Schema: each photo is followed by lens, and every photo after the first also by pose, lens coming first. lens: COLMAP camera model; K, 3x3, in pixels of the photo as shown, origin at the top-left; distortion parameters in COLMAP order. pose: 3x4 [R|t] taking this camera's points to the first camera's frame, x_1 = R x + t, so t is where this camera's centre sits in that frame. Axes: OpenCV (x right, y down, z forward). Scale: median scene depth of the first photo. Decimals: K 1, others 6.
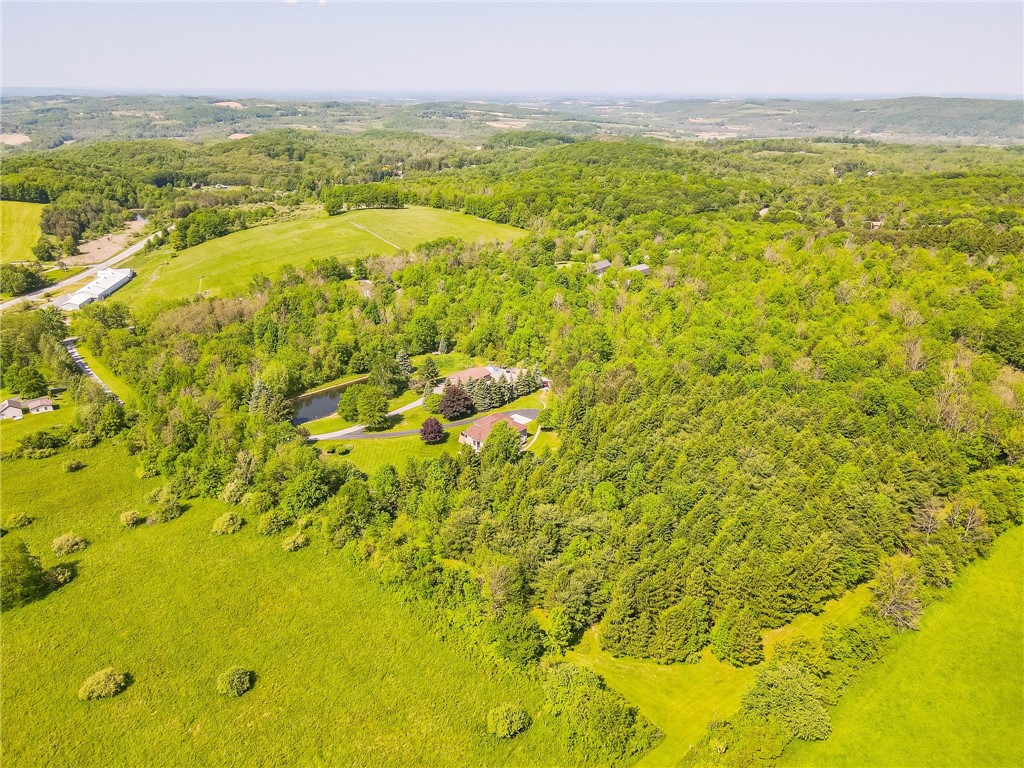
lens RADIAL K [[751.8, 0, 511.4], [0, 751.8, 384.3], [0, 0, 1]] dist [0.009705, 0.001905]
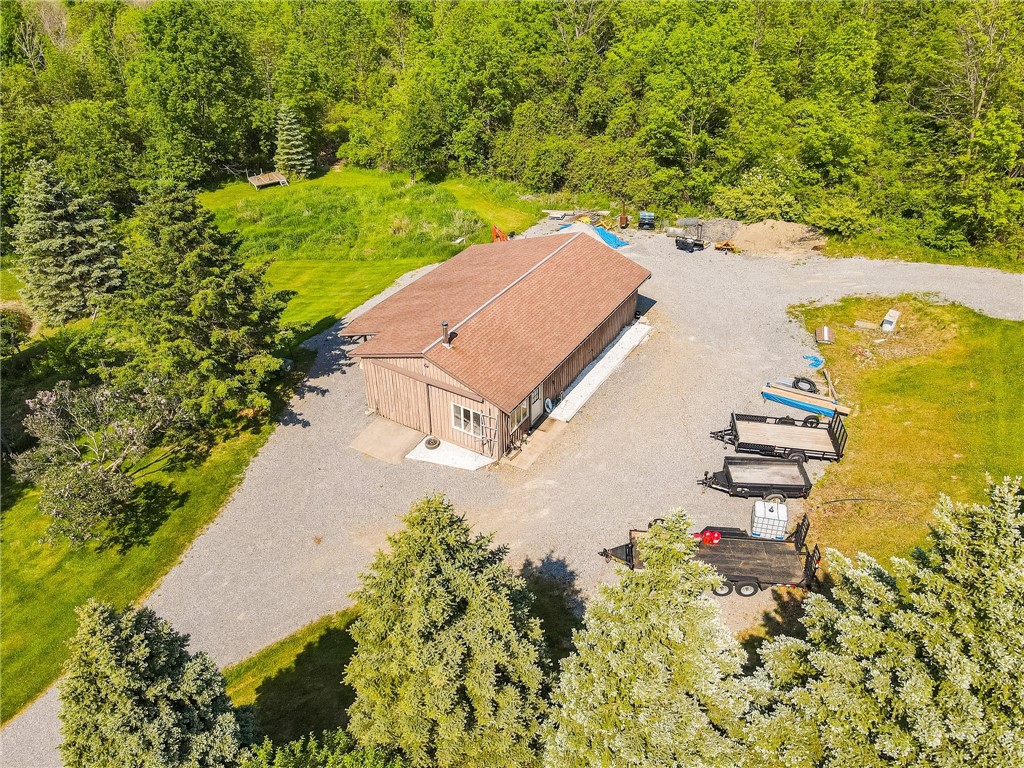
lens RADIAL K [[751.8, 0, 512.7], [0, 751.8, 382.1], [0, 0, 1]] dist [0.009705, 0.001905]
pose [[0.982415, -0.119076, 0.143808, -0.066394], [0.085469, 0.971605, 0.220635, -0.025572], [-0.165997, -0.204464, 0.964697, 0.751820]]
